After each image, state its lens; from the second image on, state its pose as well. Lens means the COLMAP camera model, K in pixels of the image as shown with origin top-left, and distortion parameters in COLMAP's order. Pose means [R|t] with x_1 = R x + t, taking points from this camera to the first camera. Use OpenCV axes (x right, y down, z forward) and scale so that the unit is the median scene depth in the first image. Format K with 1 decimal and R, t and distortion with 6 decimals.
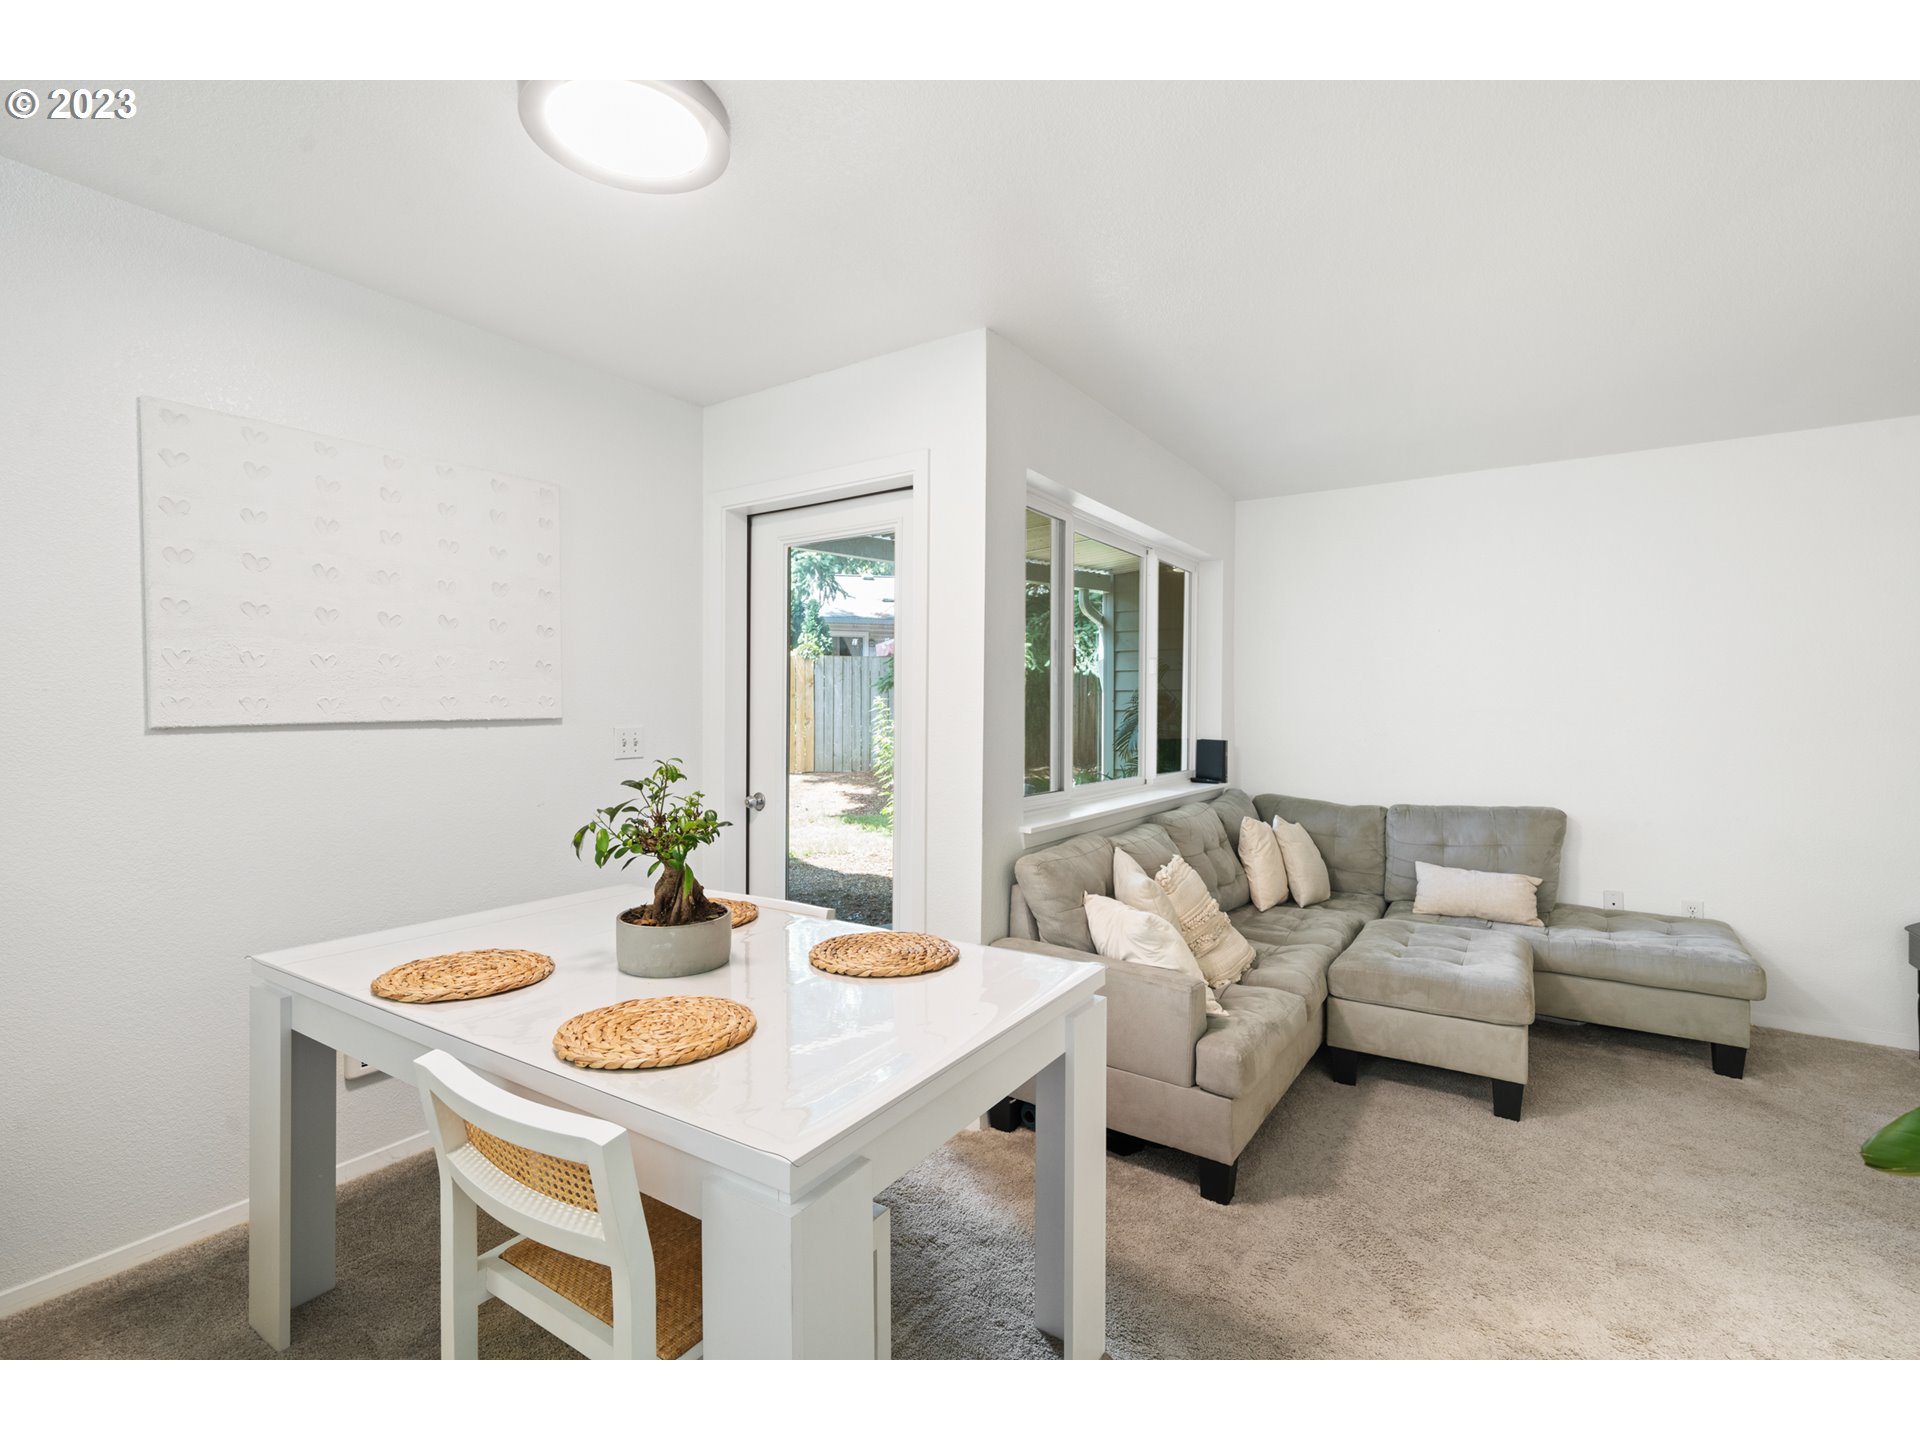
lens RADIAL K [[863.6, 0, 955.0], [0, 863.6, 717.8], [0, 0, 1]] dist [0.000955, -0.000006]
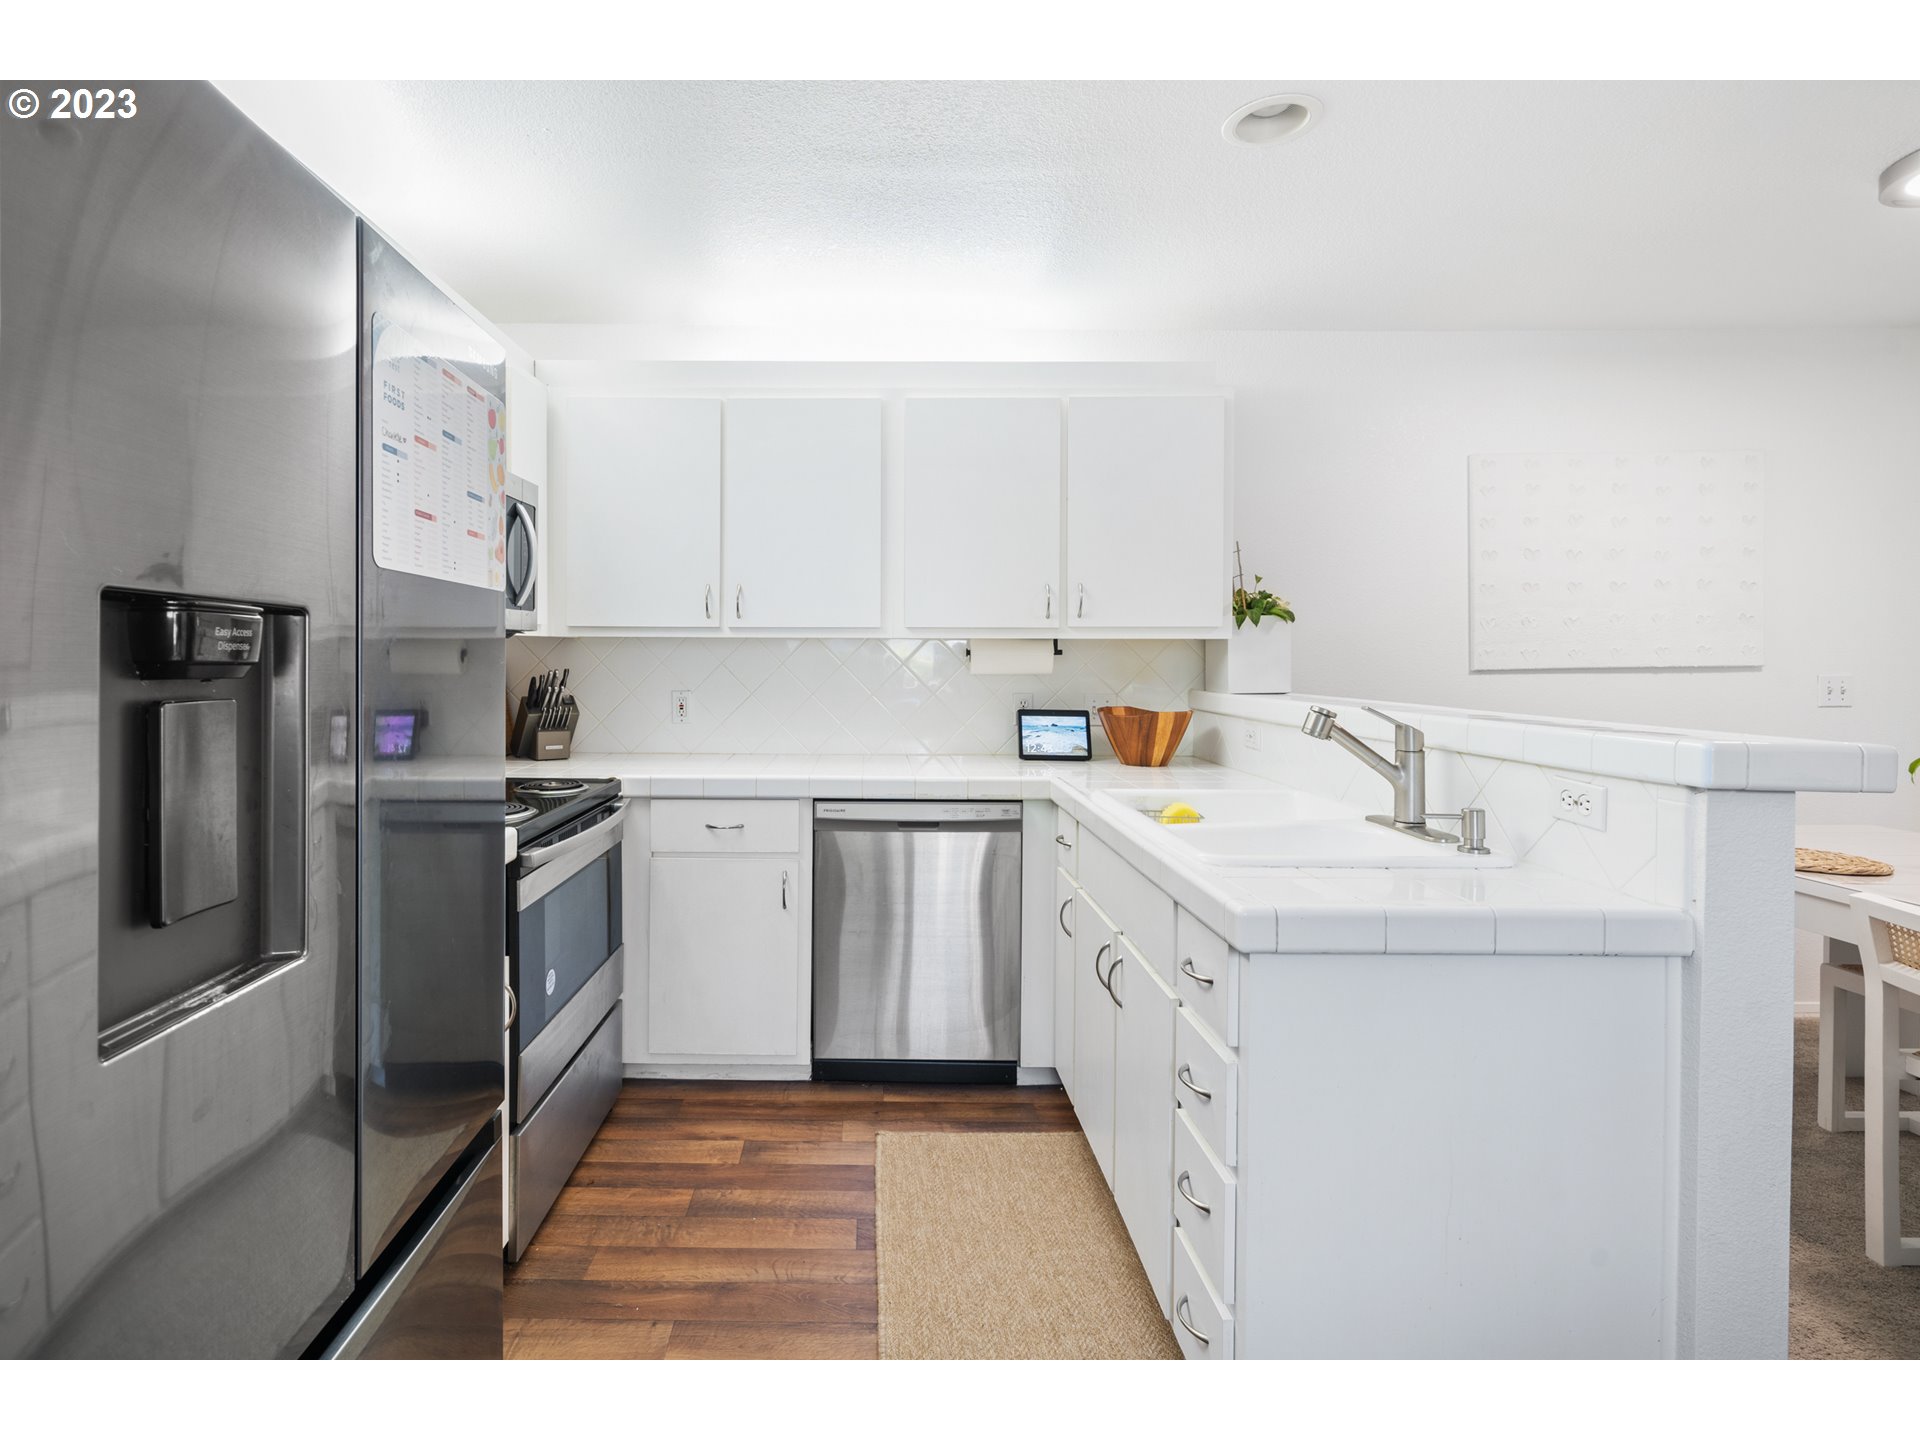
lens RADIAL K [[944.3, 0, 863.9], [0, 944.3, 664.0], [0, 0, 1]] dist [0.002128, 0.000095]
pose [[0.548541, 0.007369, -0.836091, -0.066164], [-0.006146, 0.999970, 0.004781, -0.000287], [0.836101, 0.002516, 0.548570, -0.446088]]
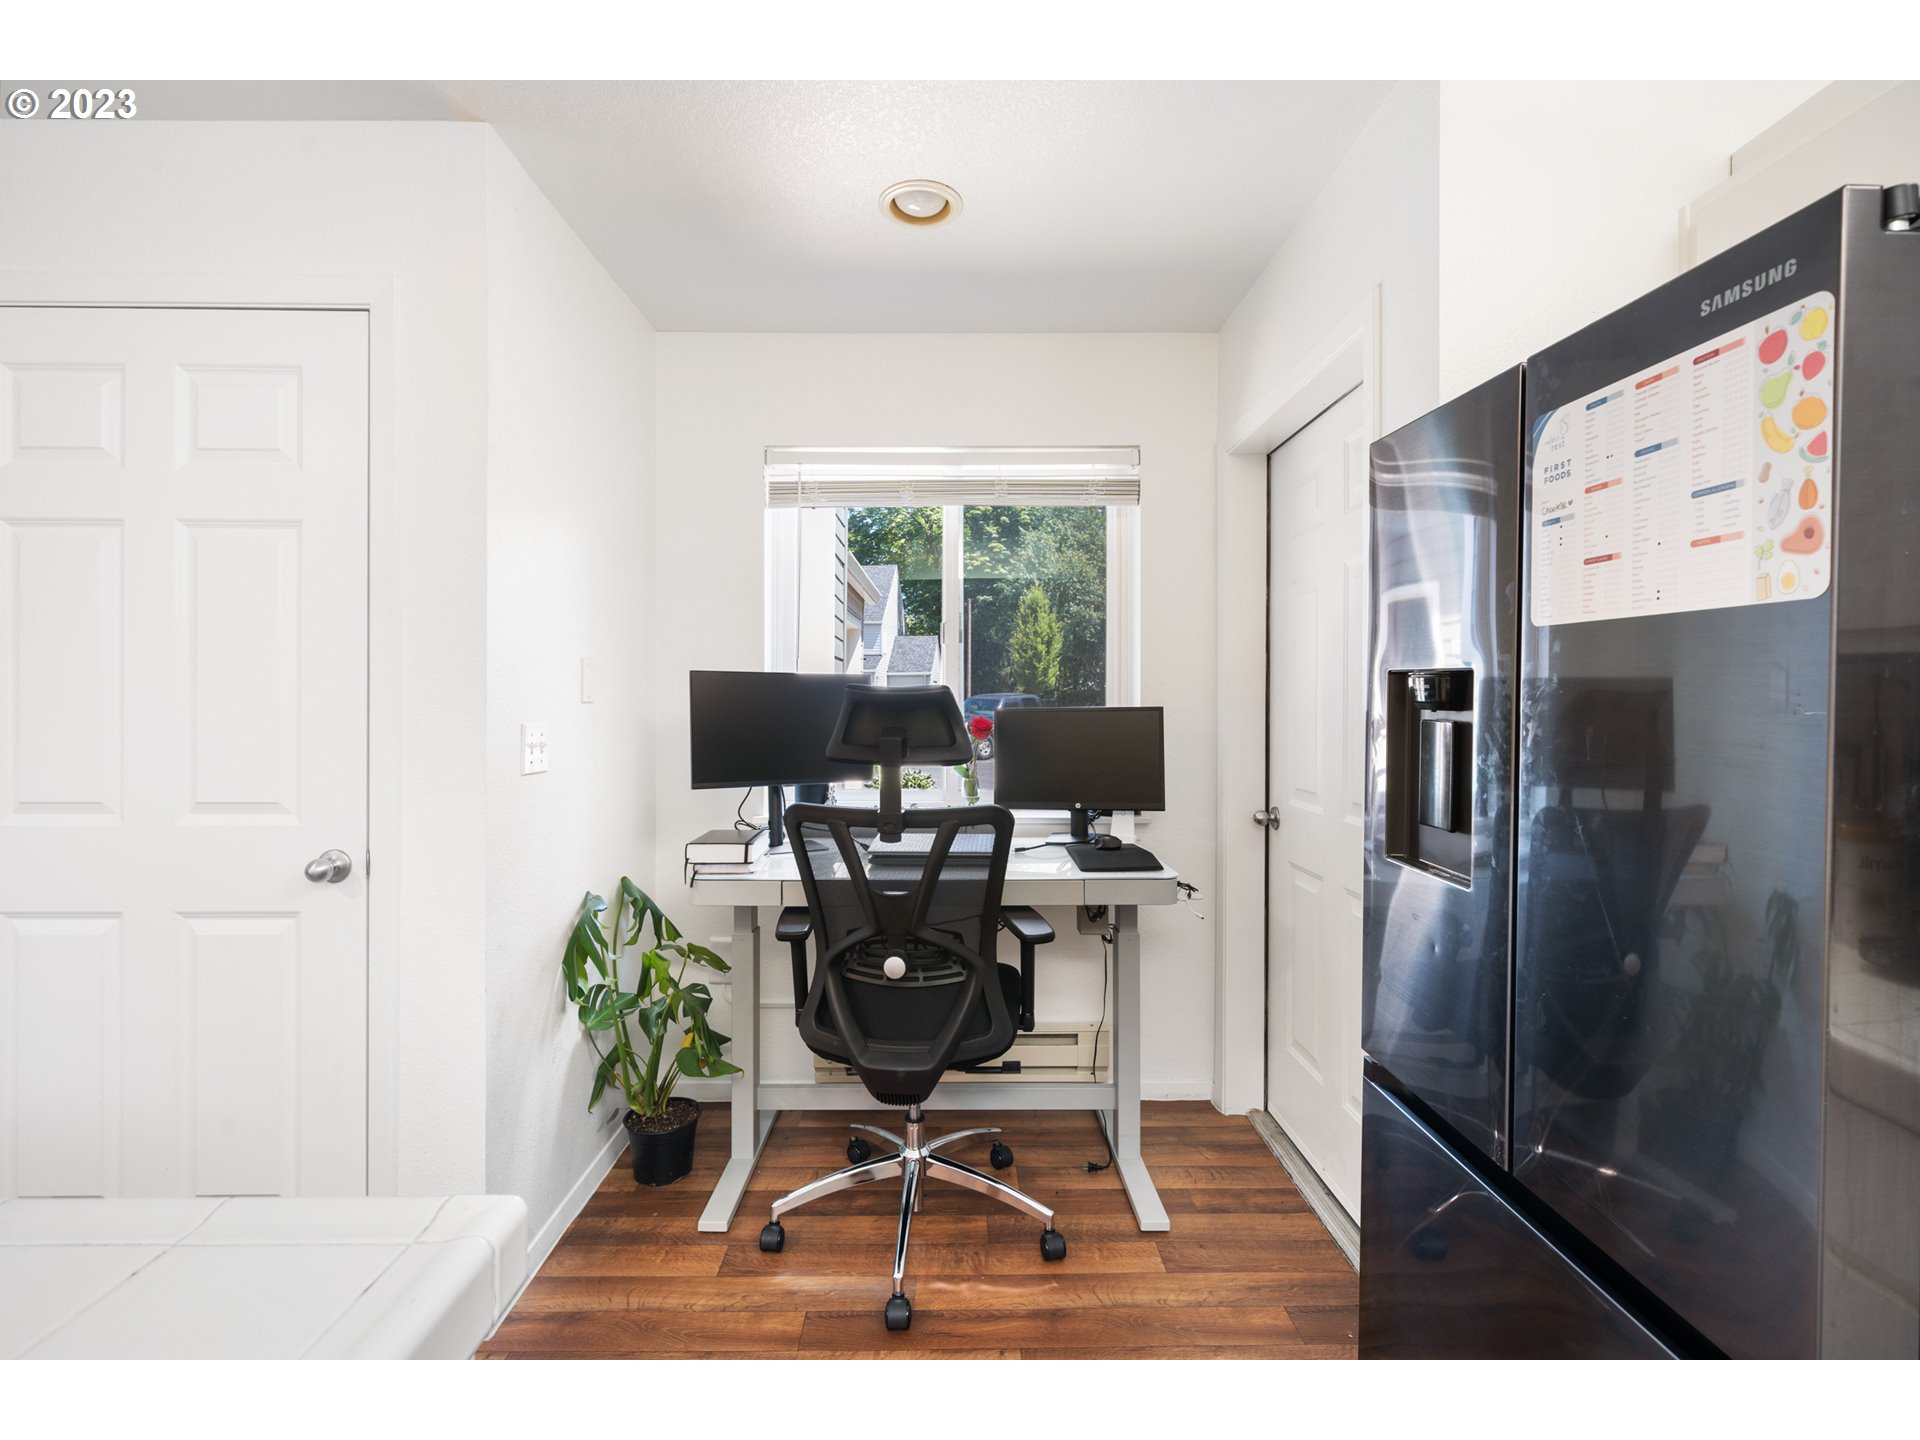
lens RADIAL K [[880.6, 0, 946.9], [0, 880.6, 682.9], [0, 0, 1]] dist [0.000631, -0.000169]
pose [[-0.556668, 0.006674, 0.830708, -0.479579], [-0.000536, 0.999965, -0.008393, -0.003383], [-0.830735, -0.005117, -0.556645, -0.096722]]
